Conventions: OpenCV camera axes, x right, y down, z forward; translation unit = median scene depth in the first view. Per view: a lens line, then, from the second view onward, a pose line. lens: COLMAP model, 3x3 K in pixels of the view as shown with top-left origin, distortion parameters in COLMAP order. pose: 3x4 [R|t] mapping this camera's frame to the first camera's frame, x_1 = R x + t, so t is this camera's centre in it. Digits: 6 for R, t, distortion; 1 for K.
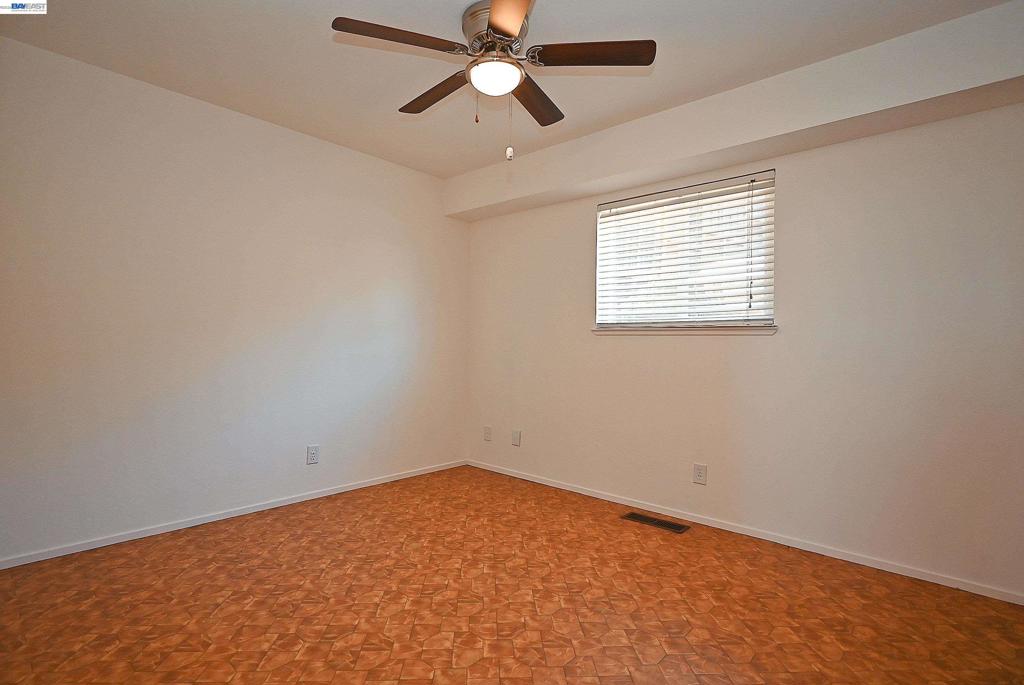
lens RADIAL K [[505.2, 0, 512.0], [0, 505.2, 342.5], [0, 0, 1]] dist [-0.004149, 0.001106]
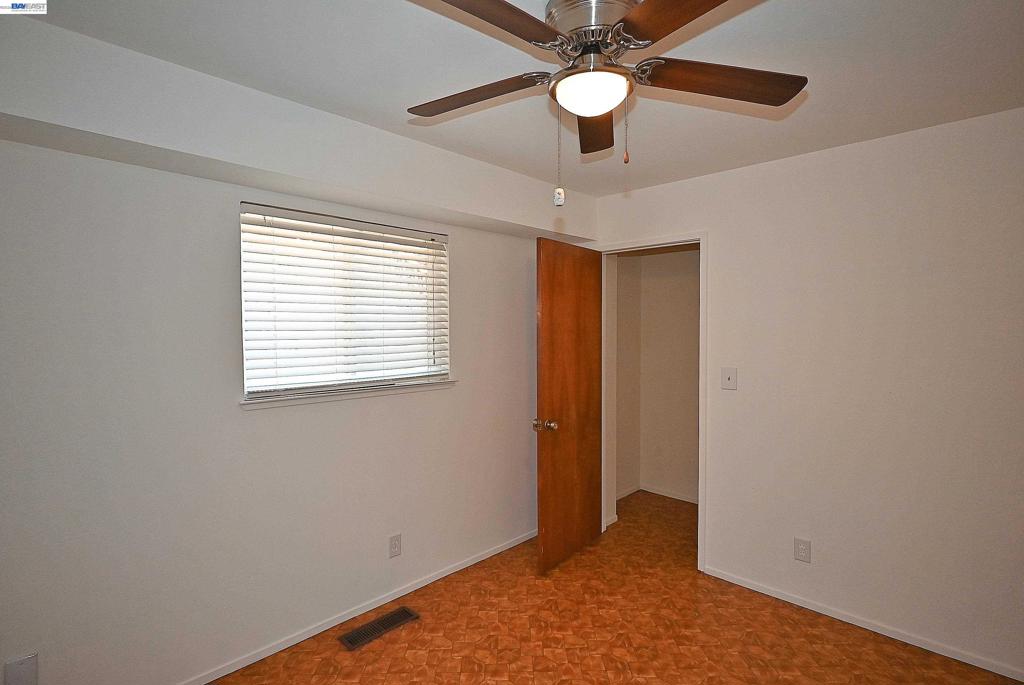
lens RADIAL K [[505.2, 0, 512.0], [0, 505.2, 342.5], [0, 0, 1]] dist [-0.004149, 0.001106]
pose [[0.032993, -0.041686, 0.998586, -0.499799], [0.001959, 0.999131, 0.041644, -0.139845], [-0.999454, 0.000583, 0.033046, 0.728372]]
